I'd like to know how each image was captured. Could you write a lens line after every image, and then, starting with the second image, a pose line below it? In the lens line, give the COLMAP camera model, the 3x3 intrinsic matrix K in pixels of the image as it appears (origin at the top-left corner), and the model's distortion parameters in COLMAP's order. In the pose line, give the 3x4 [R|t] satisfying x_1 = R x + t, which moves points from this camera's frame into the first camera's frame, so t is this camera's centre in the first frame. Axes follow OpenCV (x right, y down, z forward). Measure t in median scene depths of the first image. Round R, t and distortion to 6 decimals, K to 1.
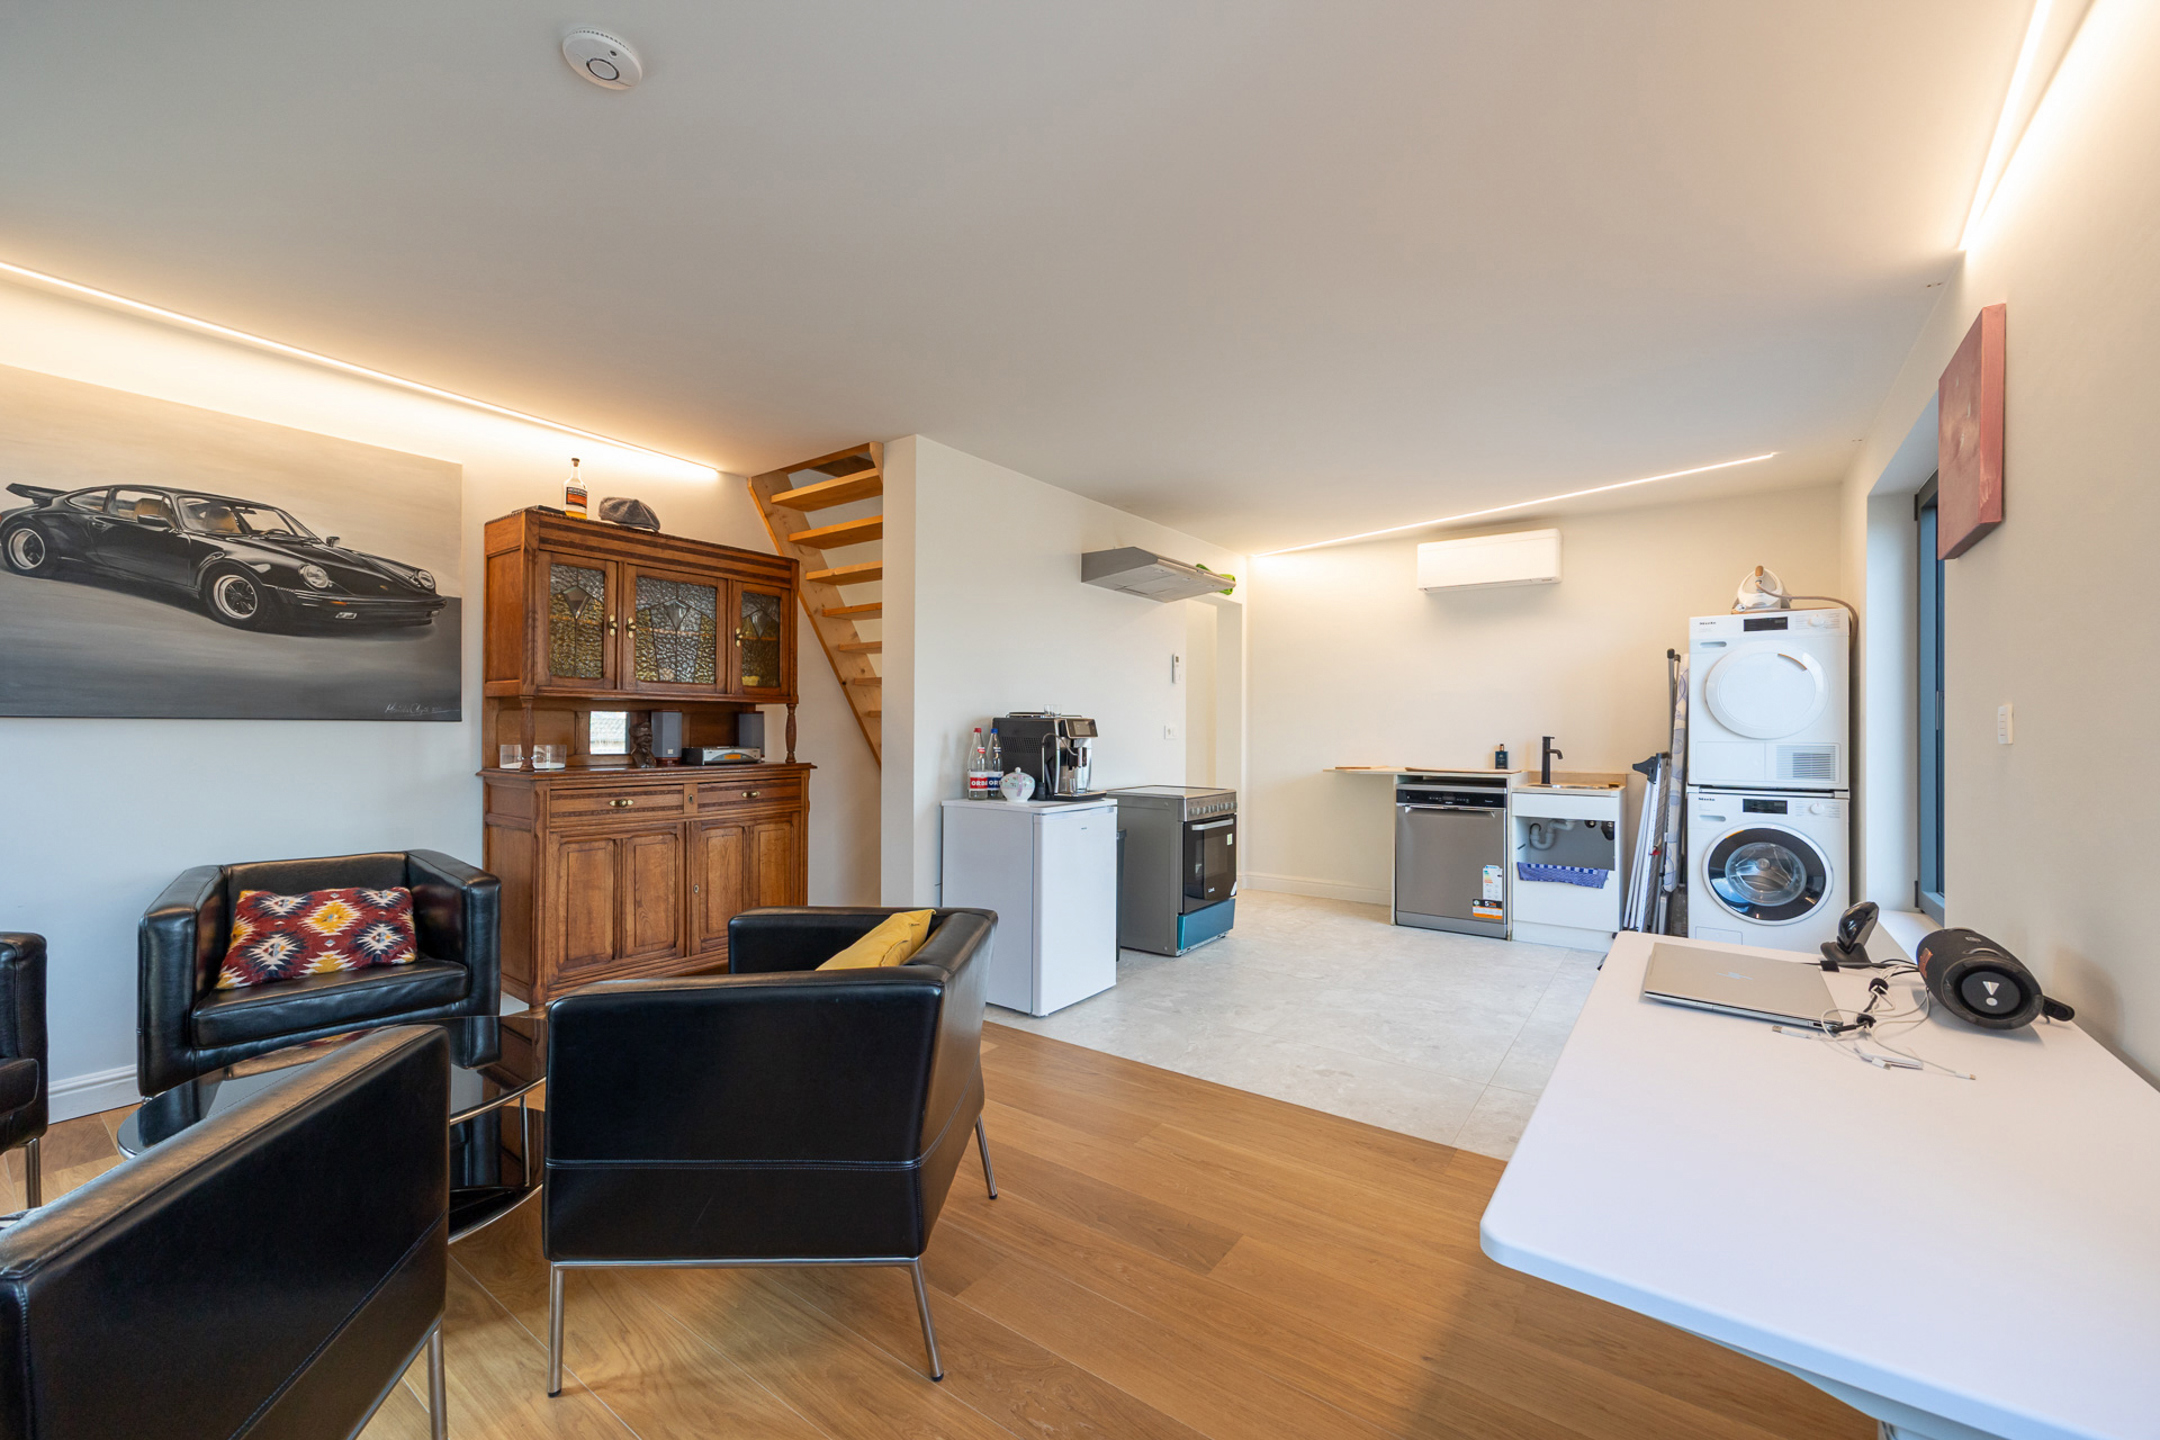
lens RADIAL K [[854.2, 0, 1080.7], [0, 854.2, 733.7], [0, 0, 1]] dist [-0.001923, 0.000211]
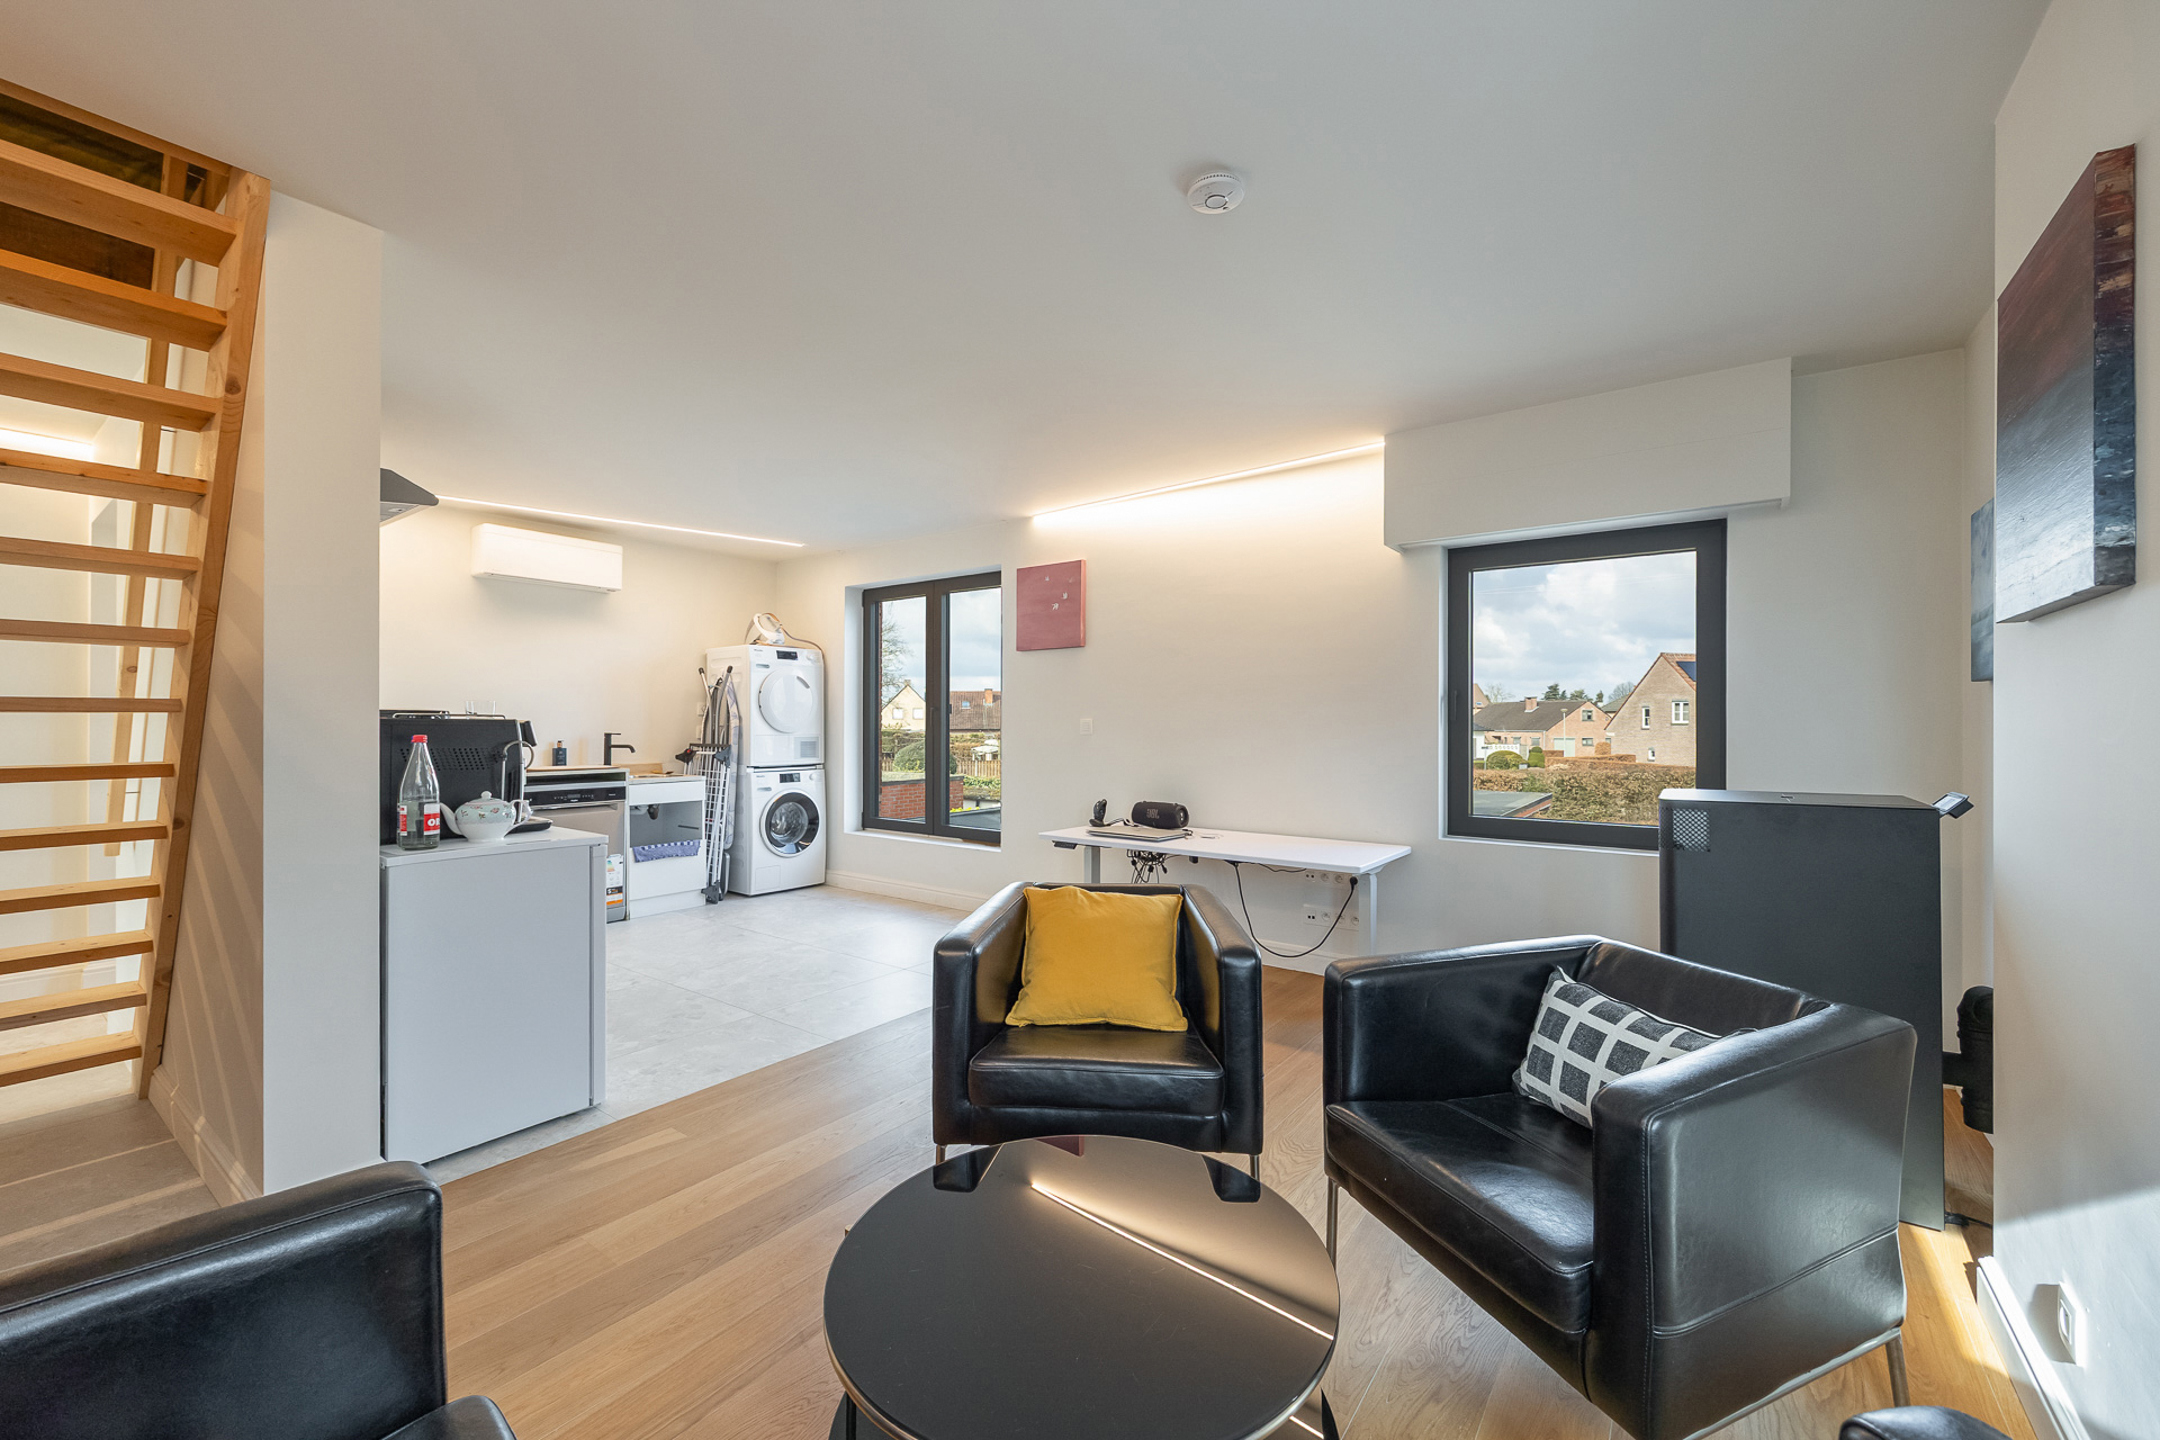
lens RADIAL K [[872.3, 0, 1103.2], [0, 872.3, 721.0], [0, 0, 1]] dist [-0.000954, -0.000041]
pose [[-0.012187, -0.002894, 0.999922, -0.768817], [0.003708, 0.999989, 0.002940, -0.017336], [-0.999919, 0.003743, -0.012176, 0.496424]]
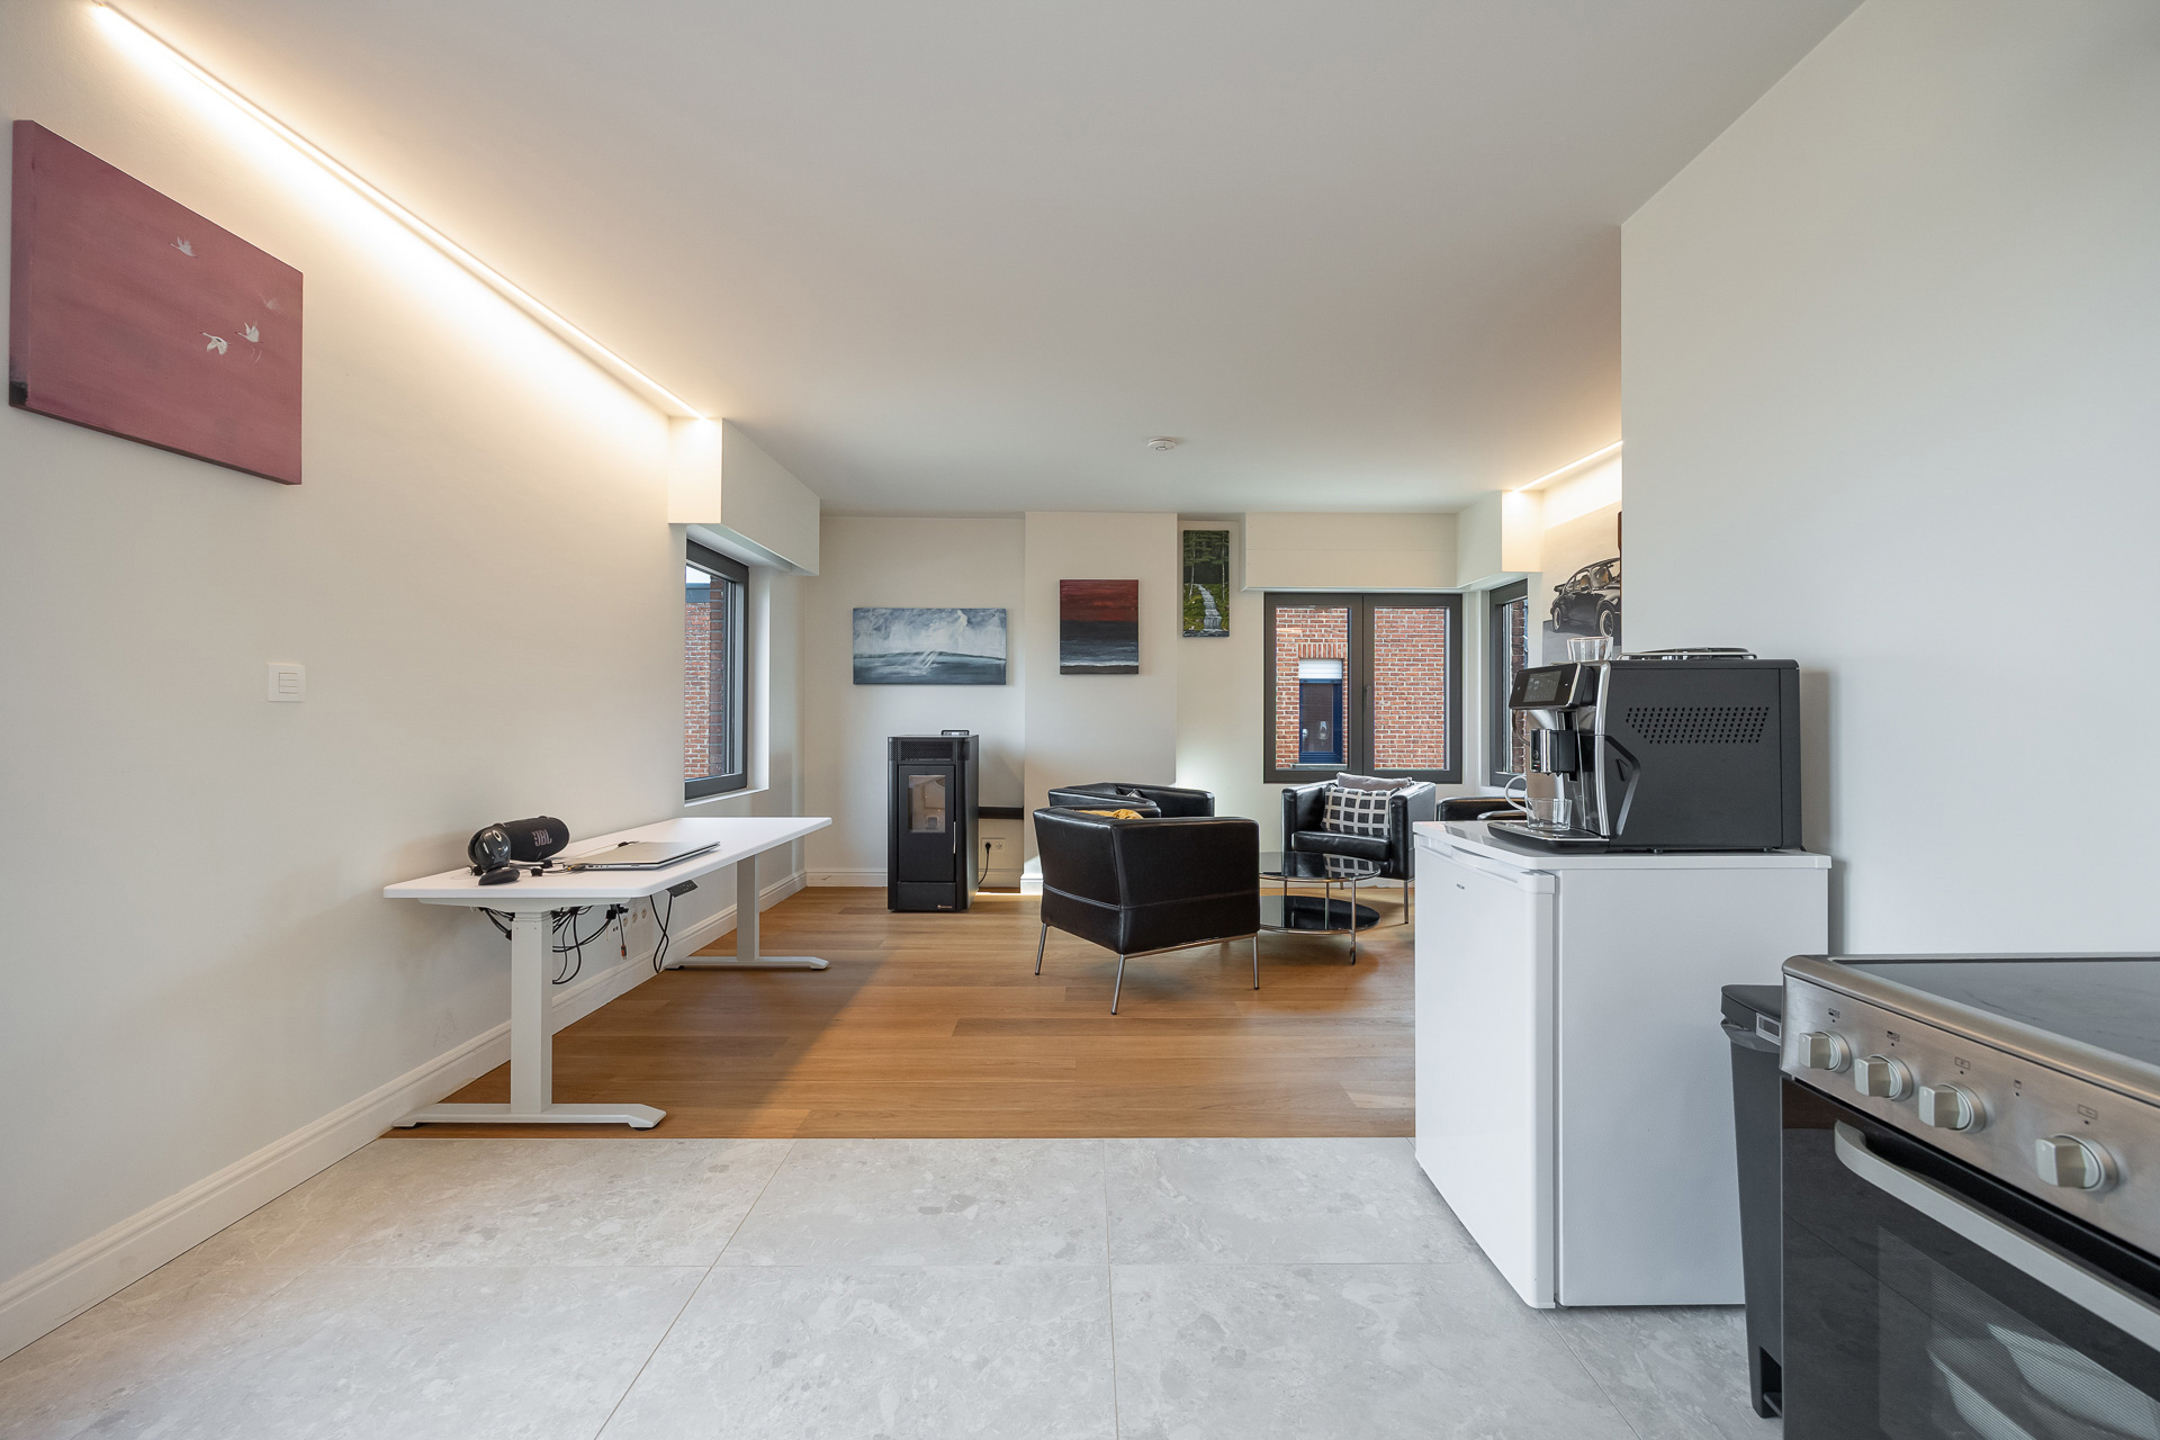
lens RADIAL K [[826.5, 0, 1092.8], [0, 826.5, 719.6], [0, 0, 1]] dist [-0.006620, -0.000114]
pose [[-0.800984, -0.008330, -0.598628, 0.453447], [-0.009392, 0.999955, -0.001348, 0.013745], [0.598612, 0.004542, -0.801026, 1.205767]]
